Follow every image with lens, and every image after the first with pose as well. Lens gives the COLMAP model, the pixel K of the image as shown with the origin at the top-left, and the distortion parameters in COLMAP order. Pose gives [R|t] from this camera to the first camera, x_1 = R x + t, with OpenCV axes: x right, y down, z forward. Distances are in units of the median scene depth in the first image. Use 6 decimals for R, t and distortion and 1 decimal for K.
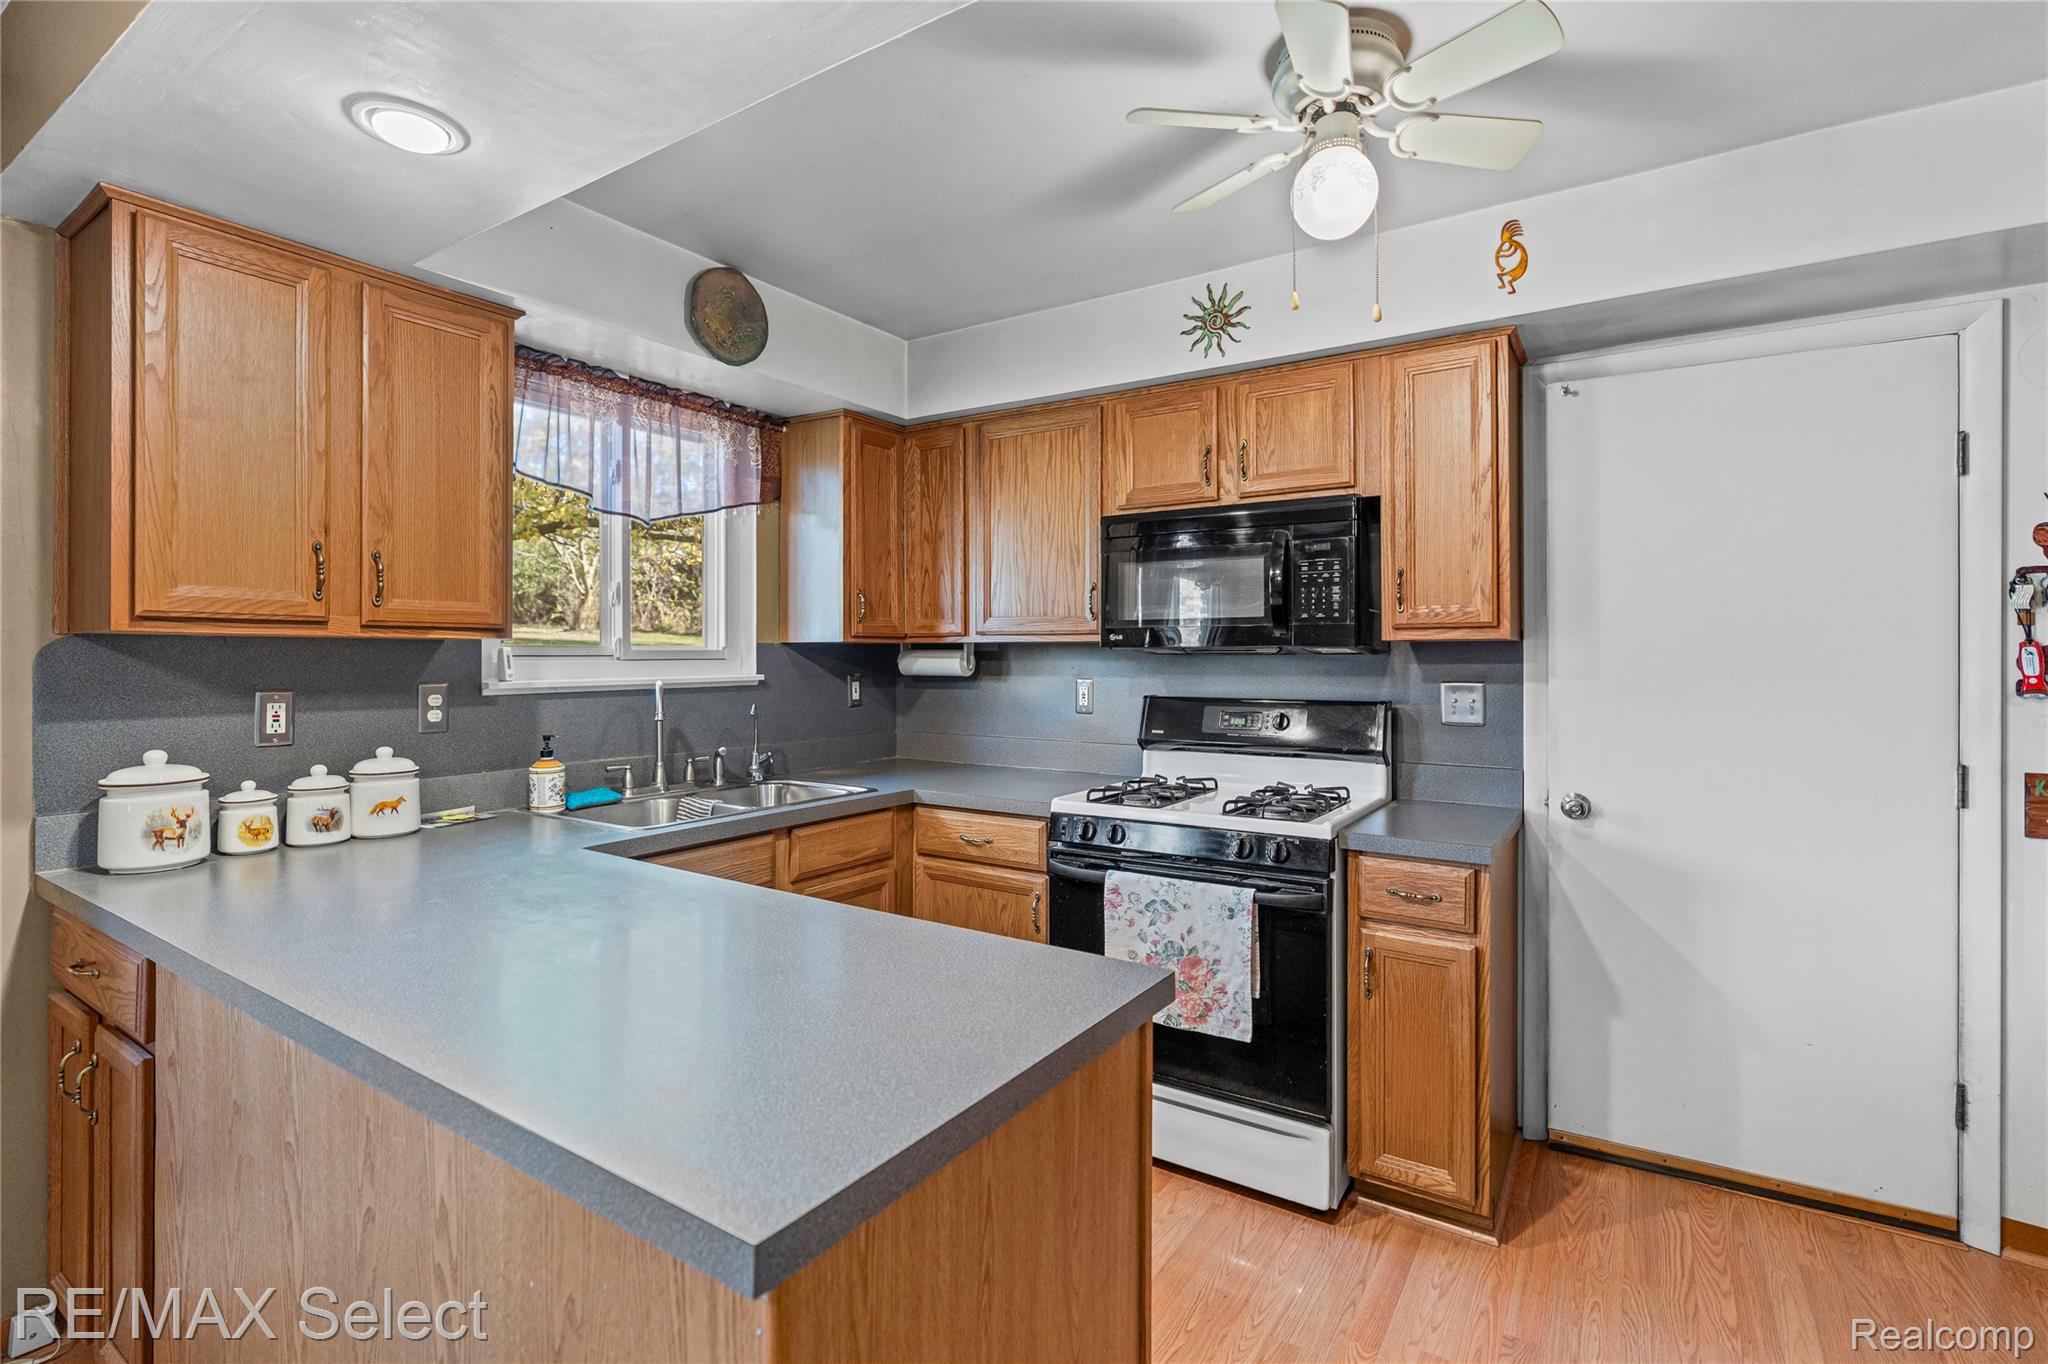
lens RADIAL K [[940.9, 0, 1028.6], [0, 940.9, 649.6], [0, 0, 1]] dist [-0.000156, 0.000345]
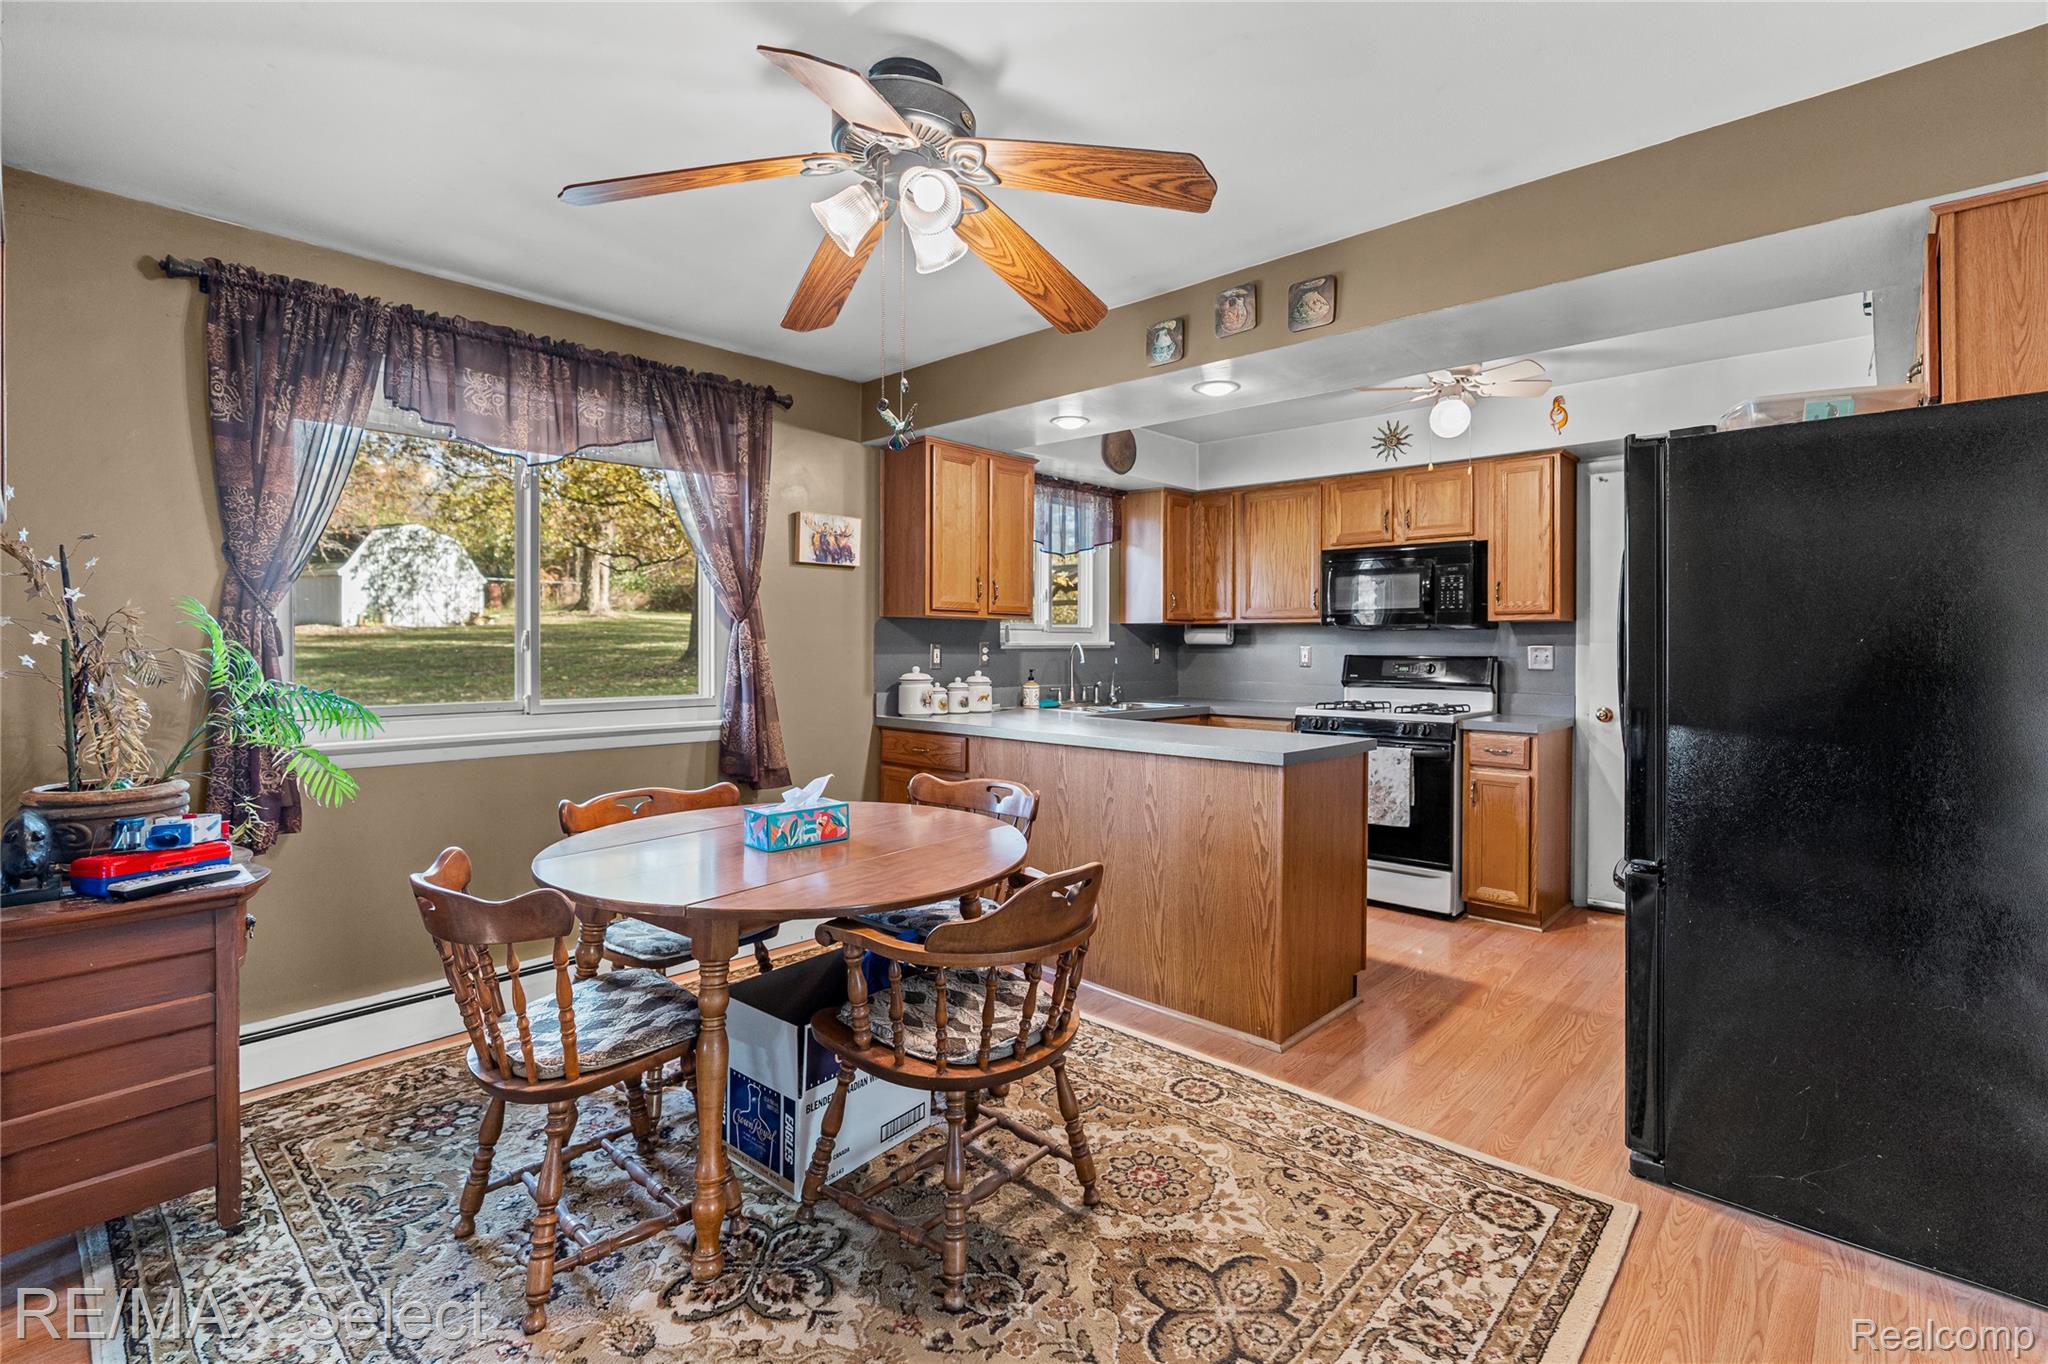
lens RADIAL K [[940.9, 0, 1028.6], [0, 940.9, 649.6], [0, 0, 1]] dist [-0.000156, 0.000345]
pose [[0.986512, 0.004670, -0.163624, -0.181896], [-0.002773, 0.999926, 0.011820, 0.024619], [0.163667, -0.011207, 0.986452, -0.850840]]
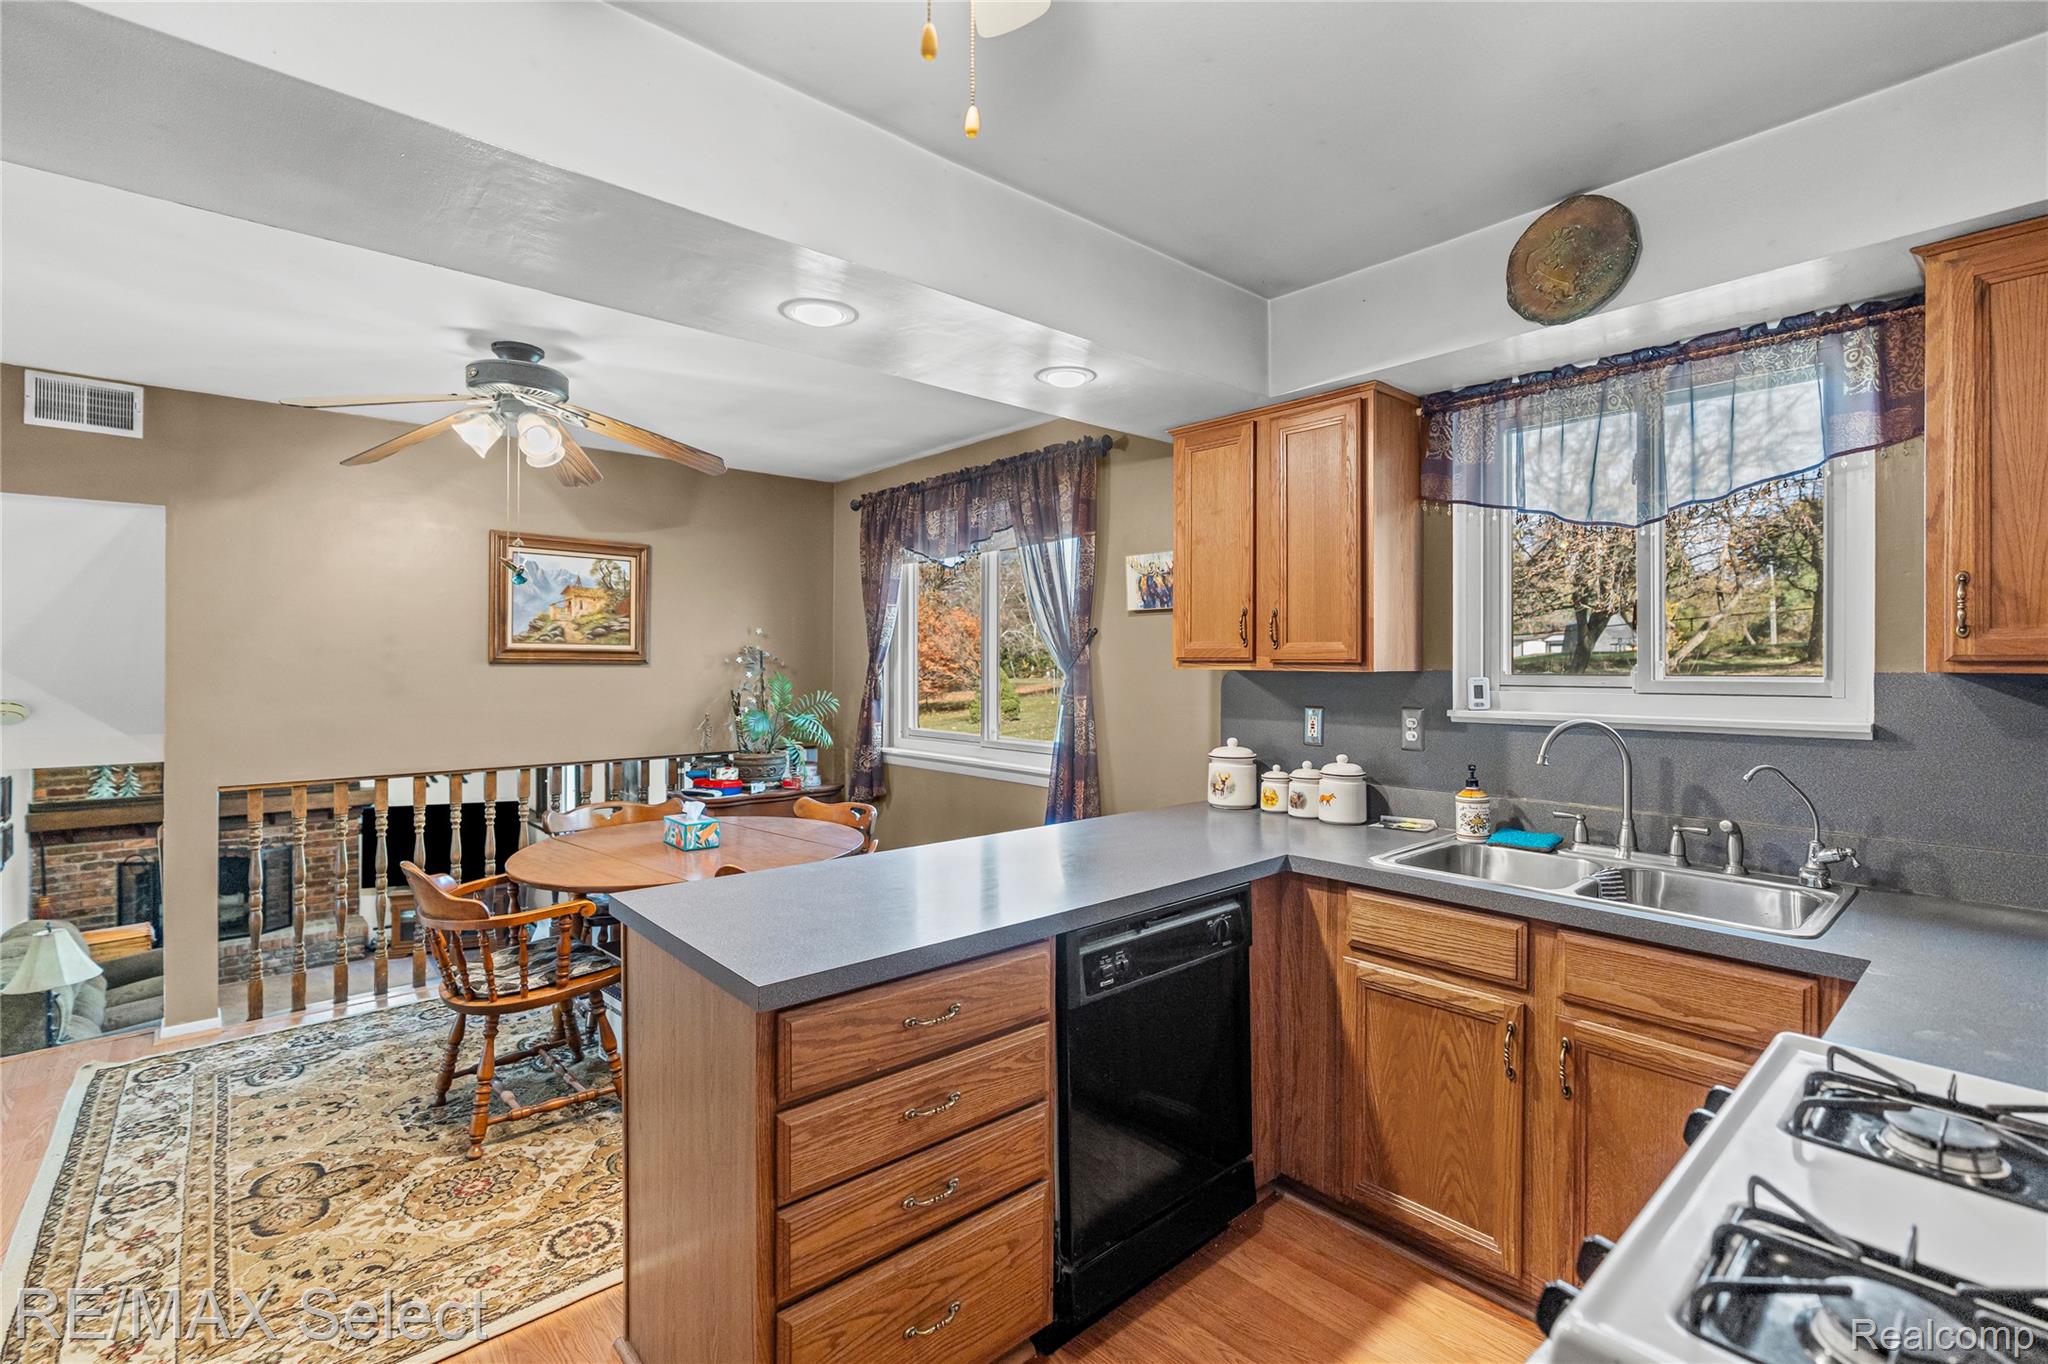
lens RADIAL K [[923.0, 0, 1038.6], [0, 923.0, 663.5], [0, 0, 1]] dist [-0.003181, 0.000743]
pose [[-0.256171, -0.000847, -0.966631, 0.520184], [0.004028, 0.999990, -0.001943, -0.016704], [0.966623, -0.004391, -0.256165, 0.737442]]
